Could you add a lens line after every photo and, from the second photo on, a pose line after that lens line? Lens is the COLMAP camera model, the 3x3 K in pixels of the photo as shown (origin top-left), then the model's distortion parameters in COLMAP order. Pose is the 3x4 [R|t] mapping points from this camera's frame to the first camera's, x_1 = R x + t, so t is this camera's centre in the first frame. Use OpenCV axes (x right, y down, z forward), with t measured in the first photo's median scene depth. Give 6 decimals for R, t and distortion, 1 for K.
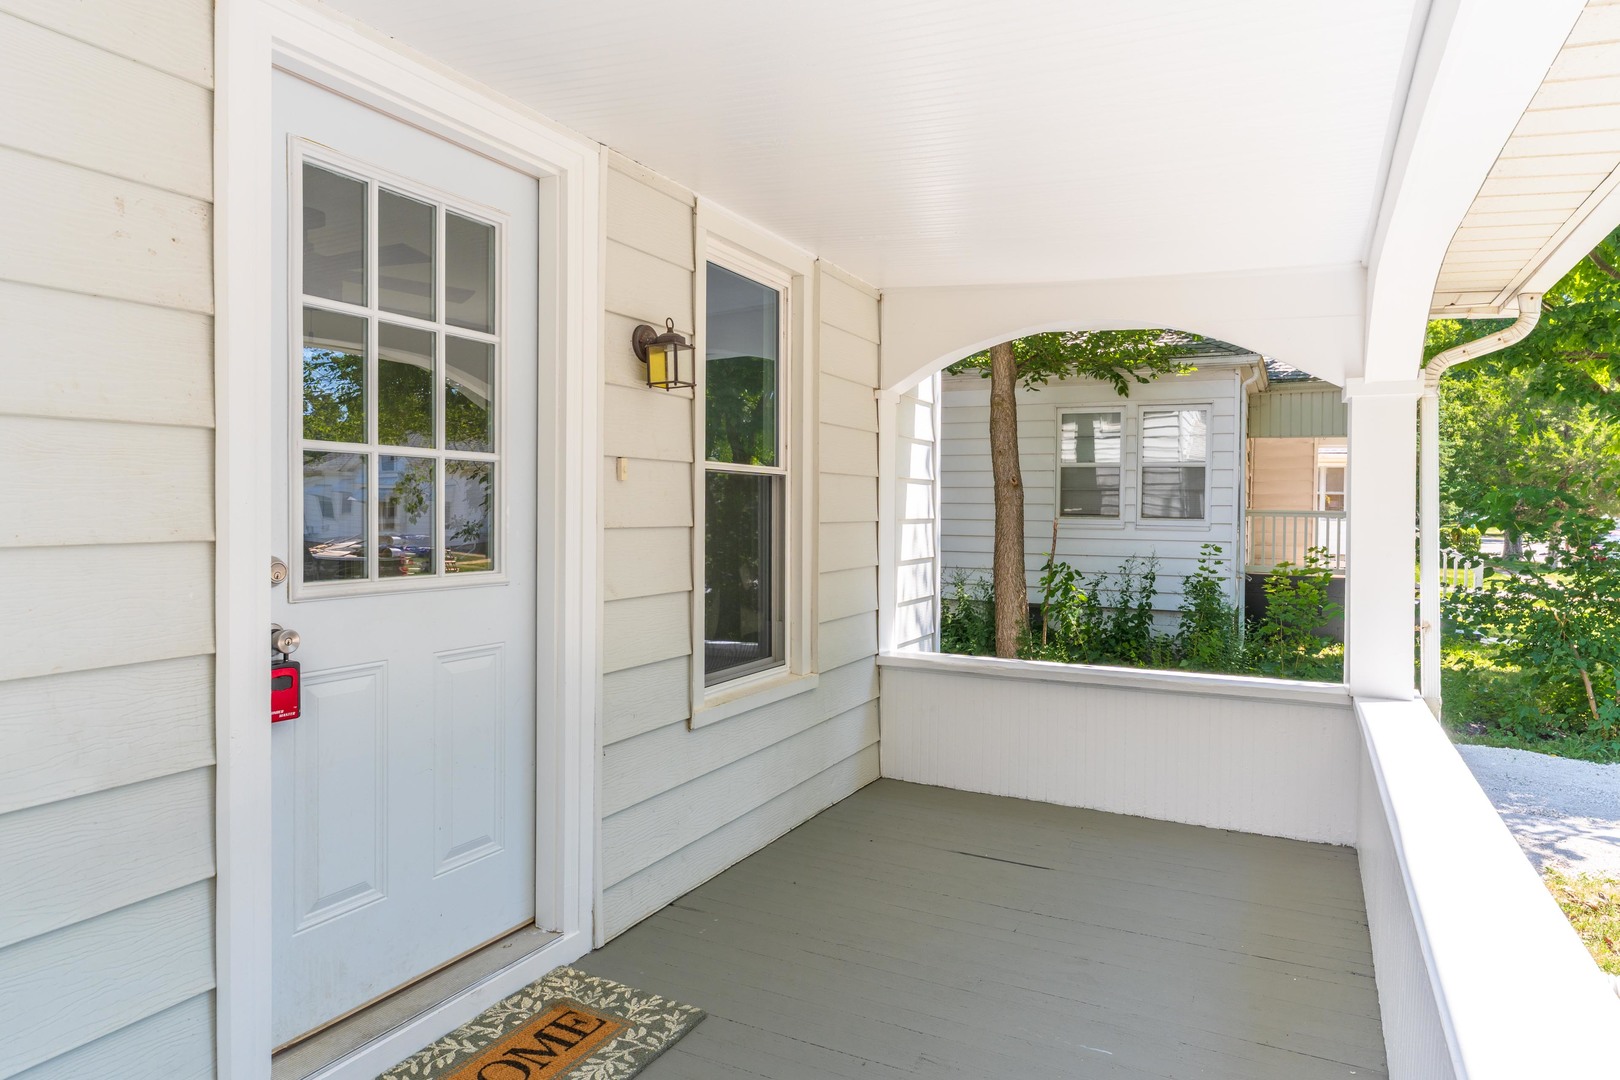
lens RADIAL K [[988.9, 0, 817.0], [0, 988.9, 526.6], [0, 0, 1]] dist [0.005659, 0.005028]
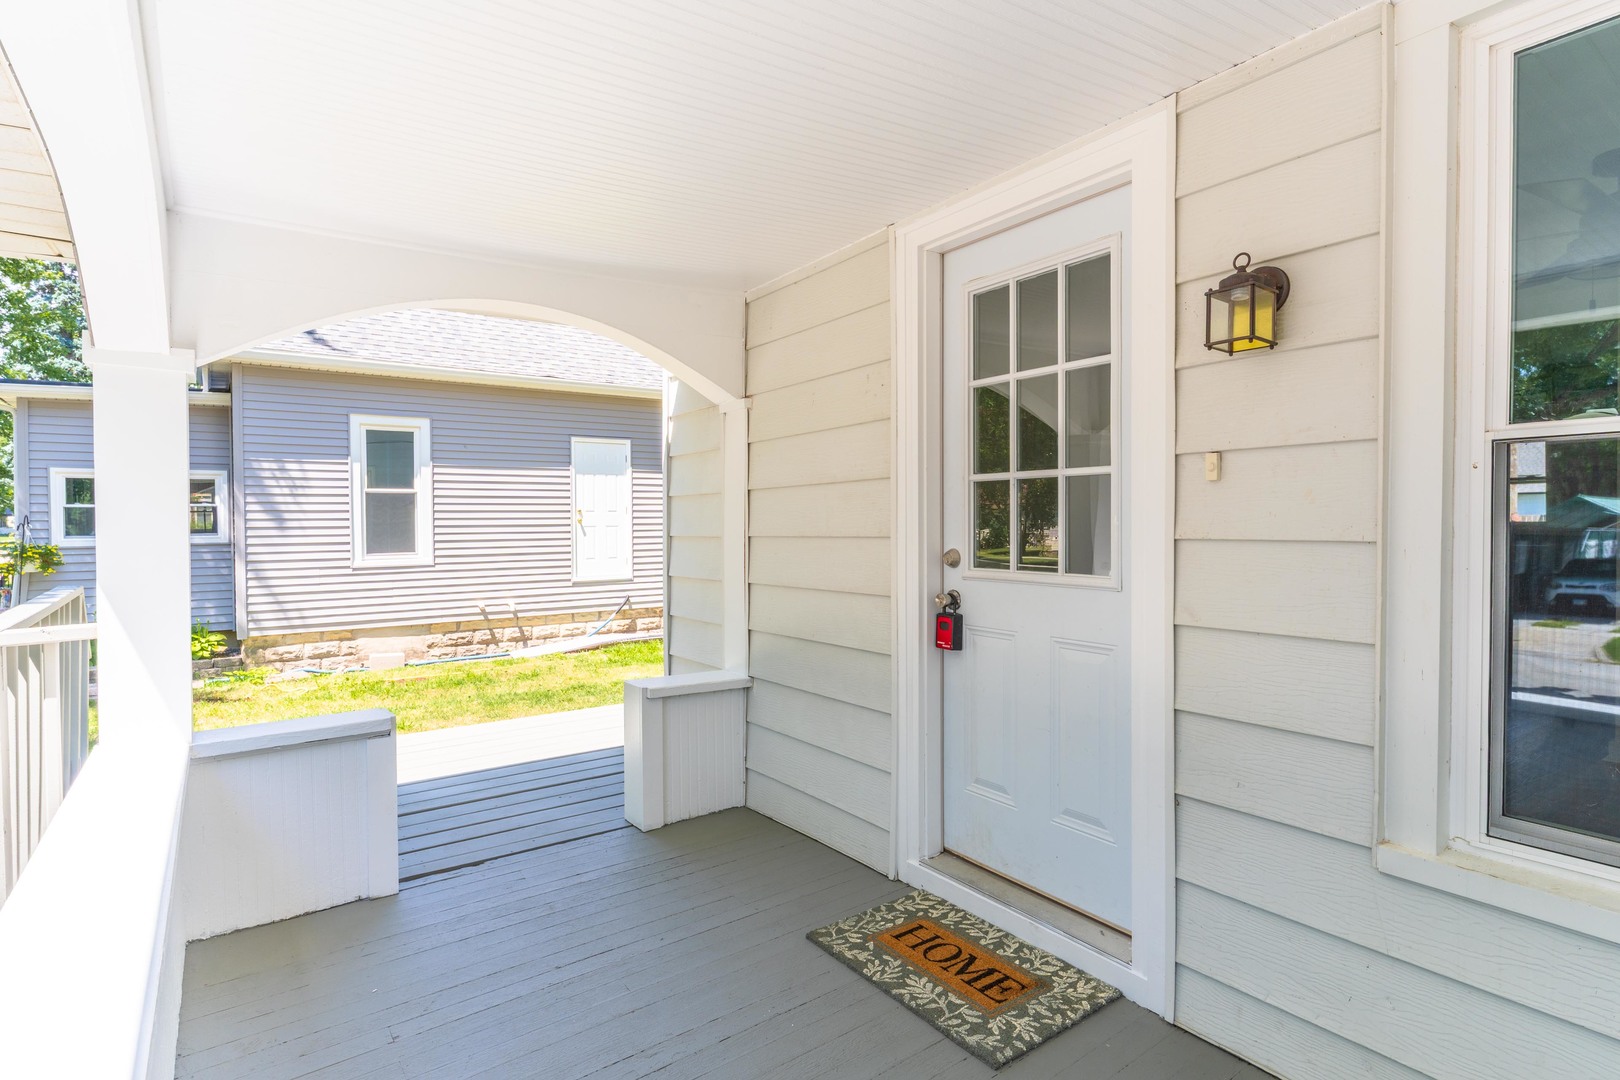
lens RADIAL K [[820.1, 0, 816.2], [0, 820.1, 538.0], [0, 0, 1]] dist [-0.002305, 0.000562]
pose [[-0.462376, 0.012257, -0.886599, 0.625710], [-0.014509, 0.999666, 0.021386, -0.011692], [0.886565, 0.022752, -0.462044, 1.180356]]
